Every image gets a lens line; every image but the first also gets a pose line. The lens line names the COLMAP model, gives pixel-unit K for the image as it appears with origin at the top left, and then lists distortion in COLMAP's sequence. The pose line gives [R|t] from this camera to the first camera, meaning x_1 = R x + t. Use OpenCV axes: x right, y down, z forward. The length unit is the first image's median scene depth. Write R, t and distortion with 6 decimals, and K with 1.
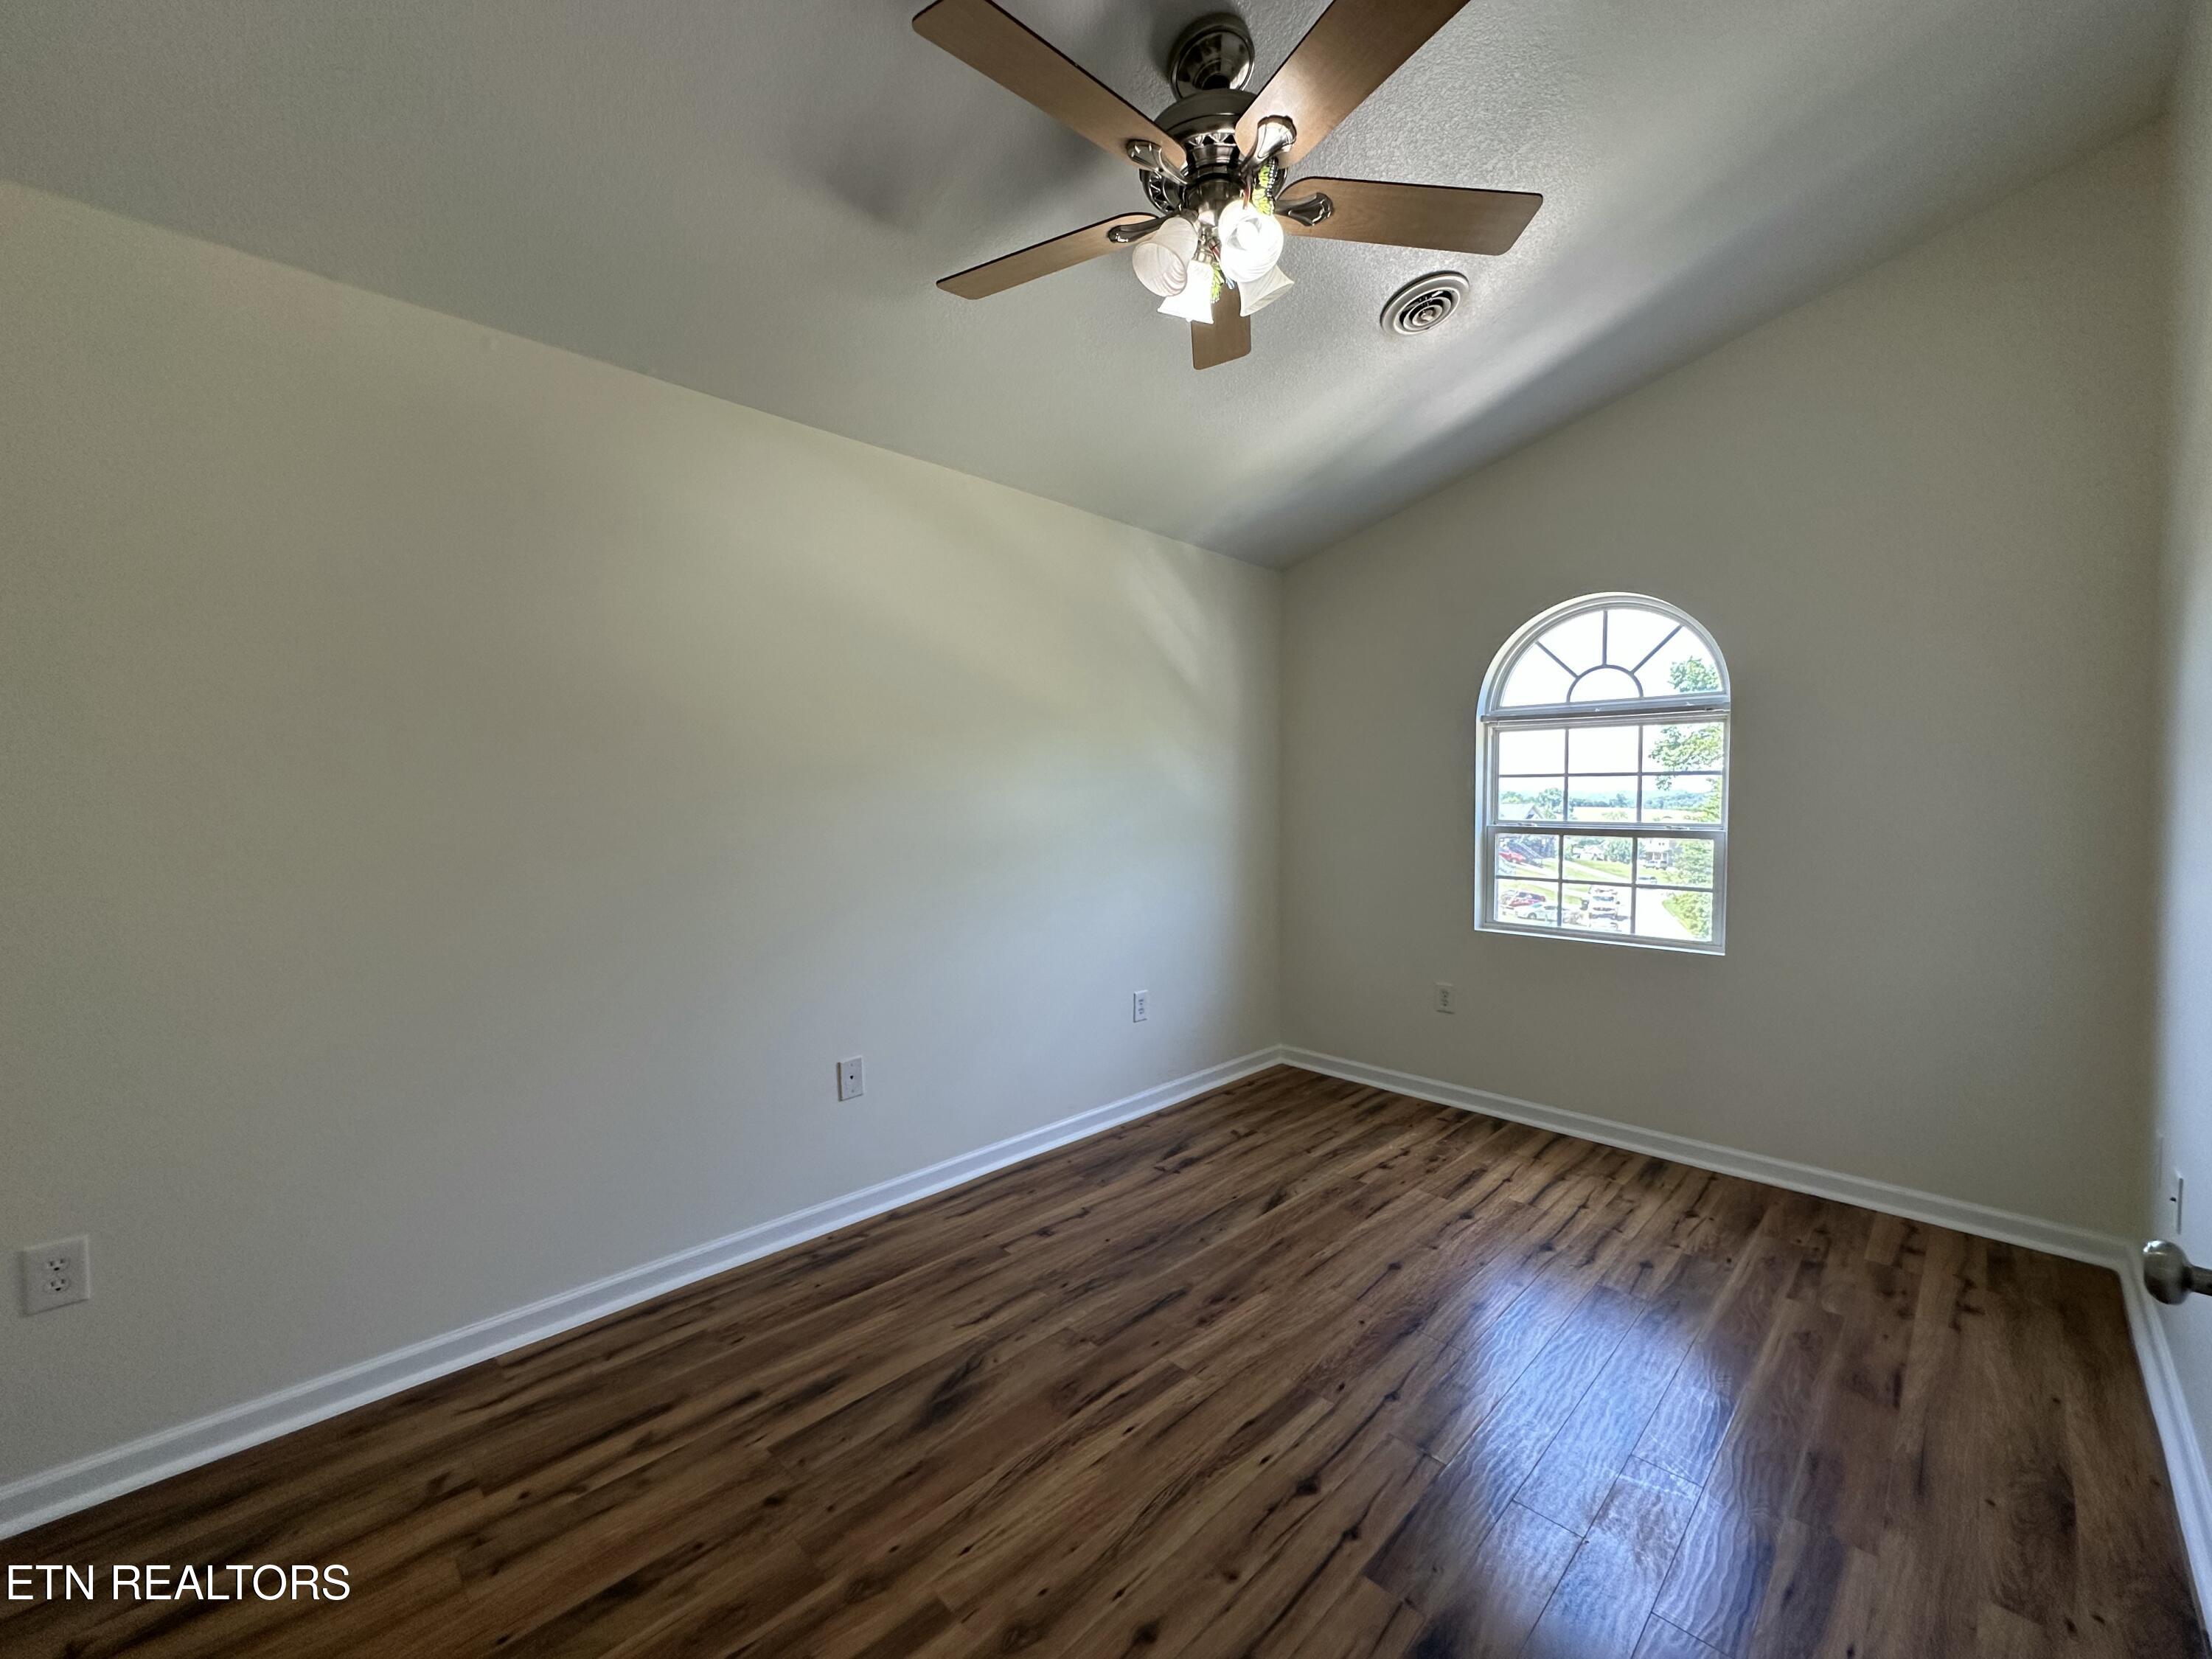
lens RADIAL K [[879.8, 0, 1106.0], [0, 879.8, 829.5], [0, 0, 1]] dist [-0.000179, 0.000127]
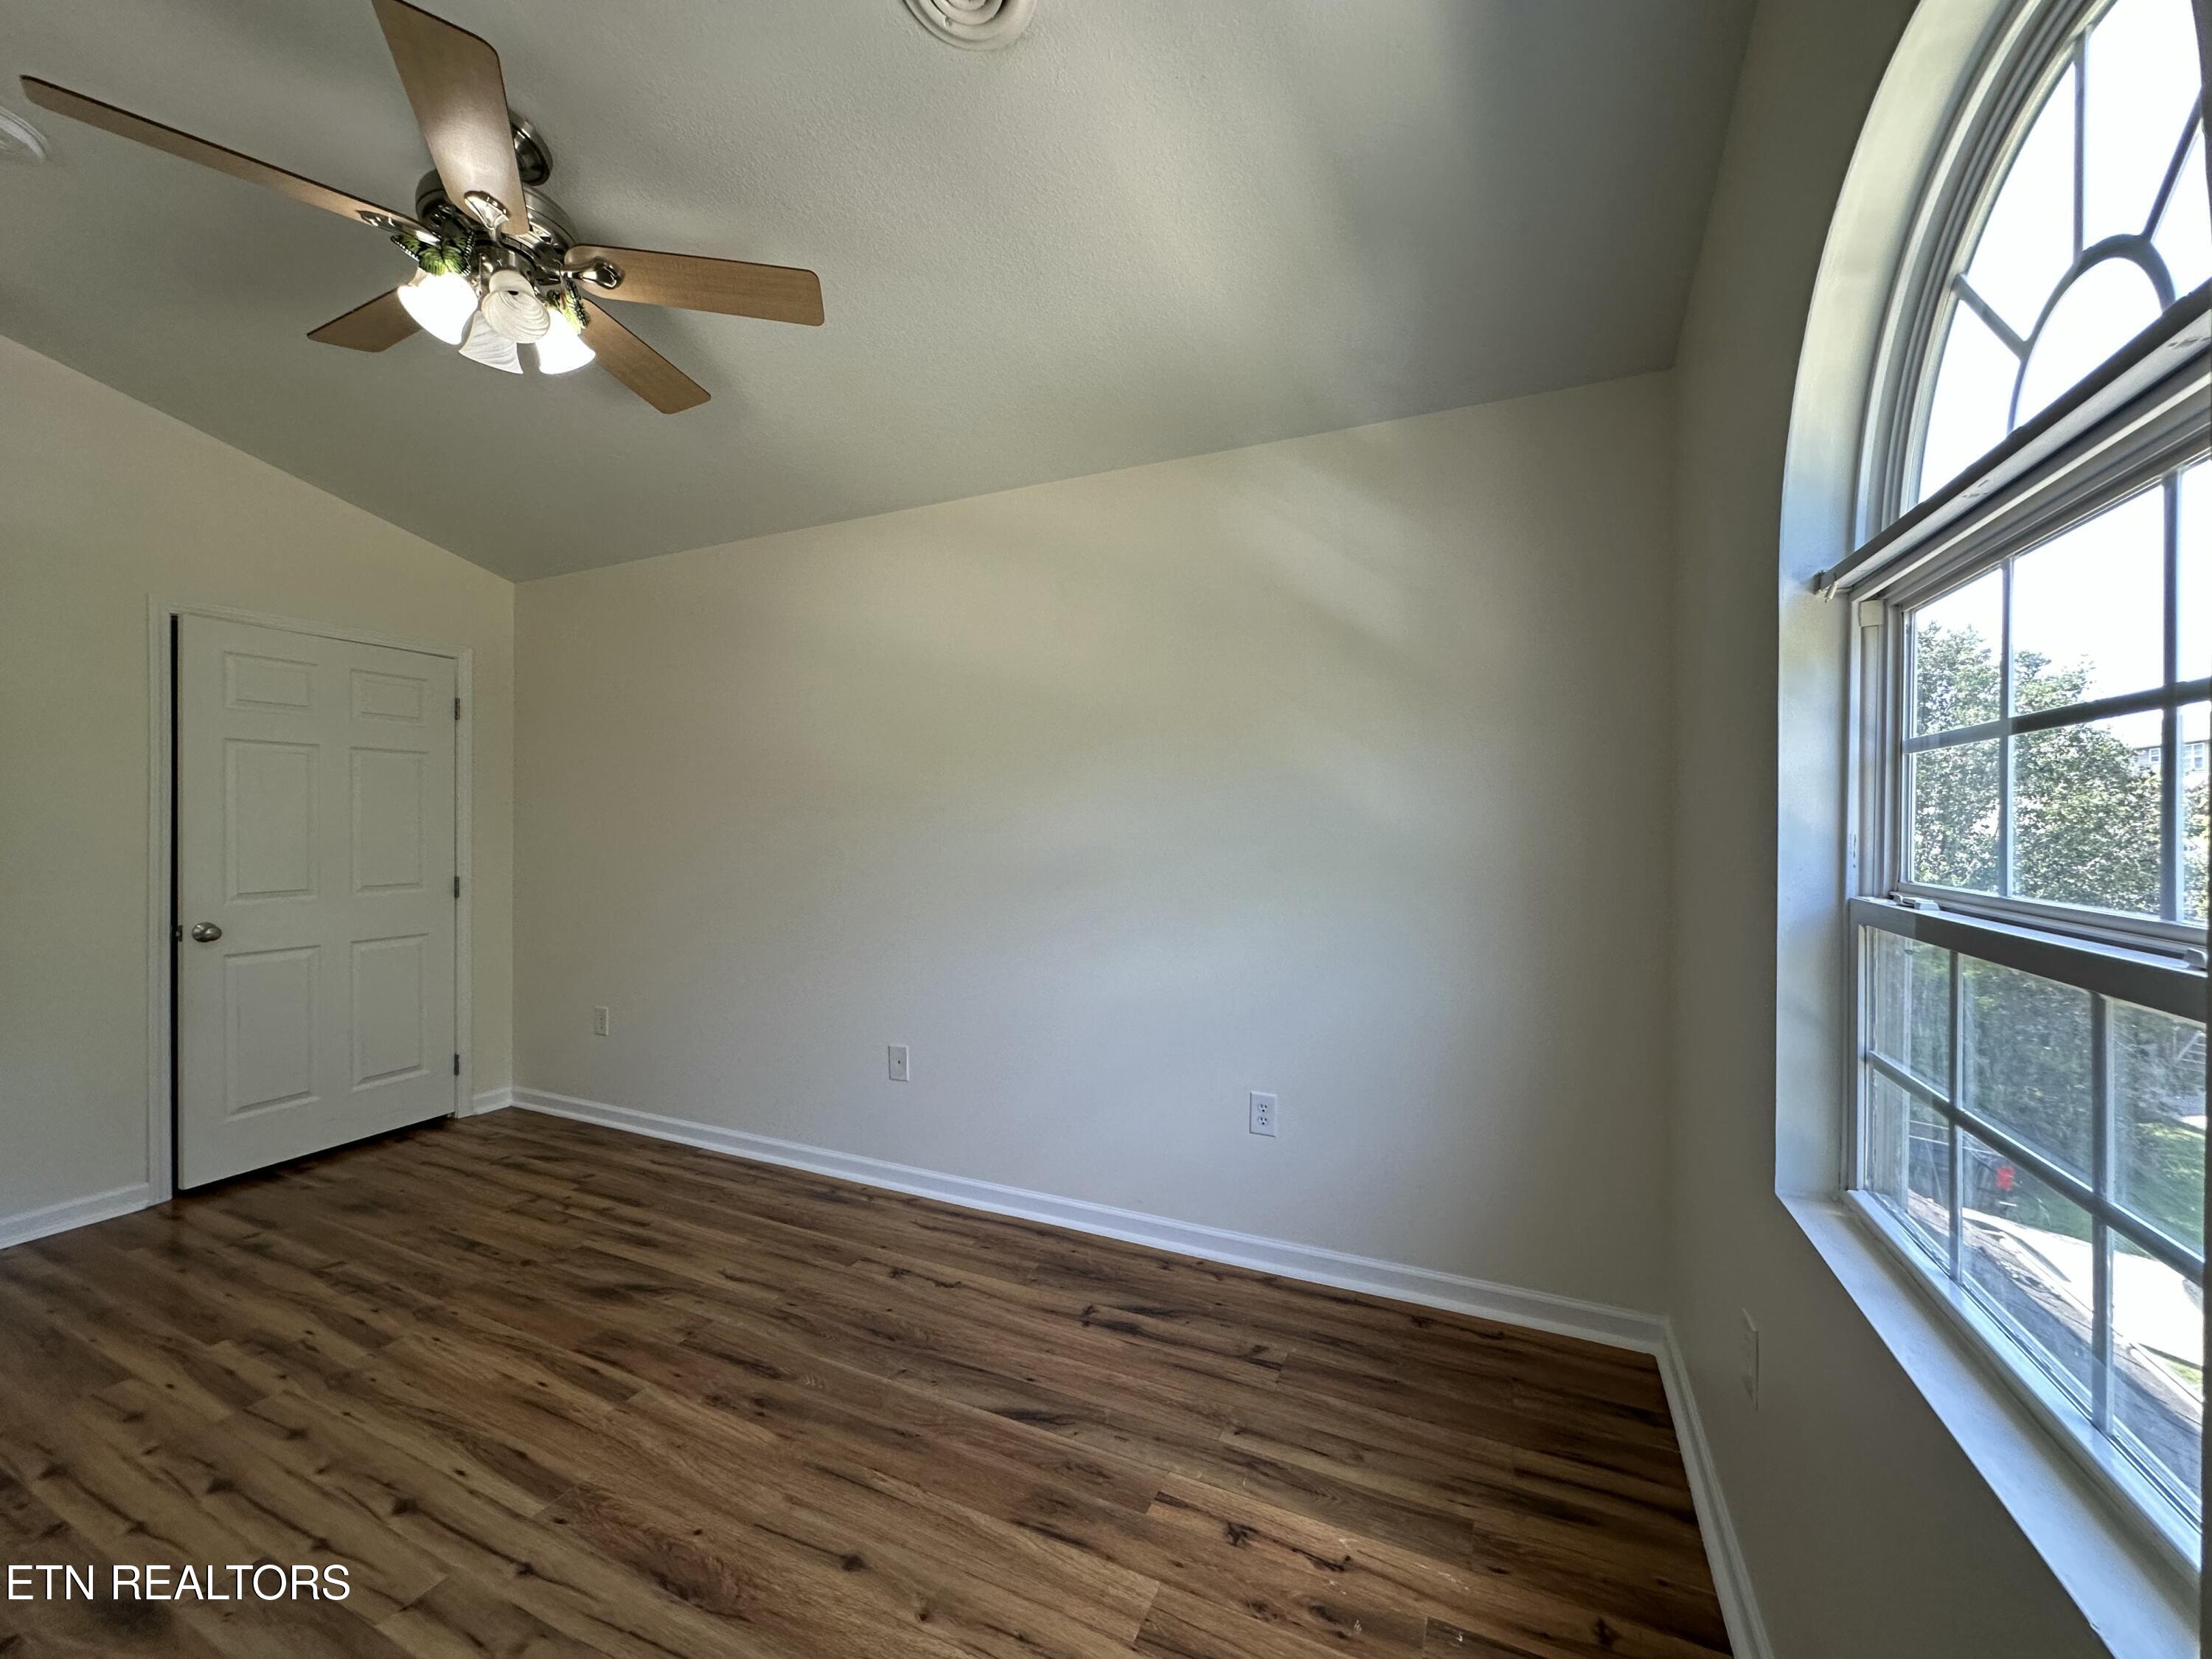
lens RADIAL K [[879.8, 0, 1106.0], [0, 879.8, 829.5], [0, 0, 1]] dist [-0.000179, 0.000127]
pose [[0.345338, 0.006242, -0.938457, 0.946403], [-0.033136, 0.999435, -0.005547, -0.028068], [0.937893, 0.033013, 0.345350, 0.906323]]
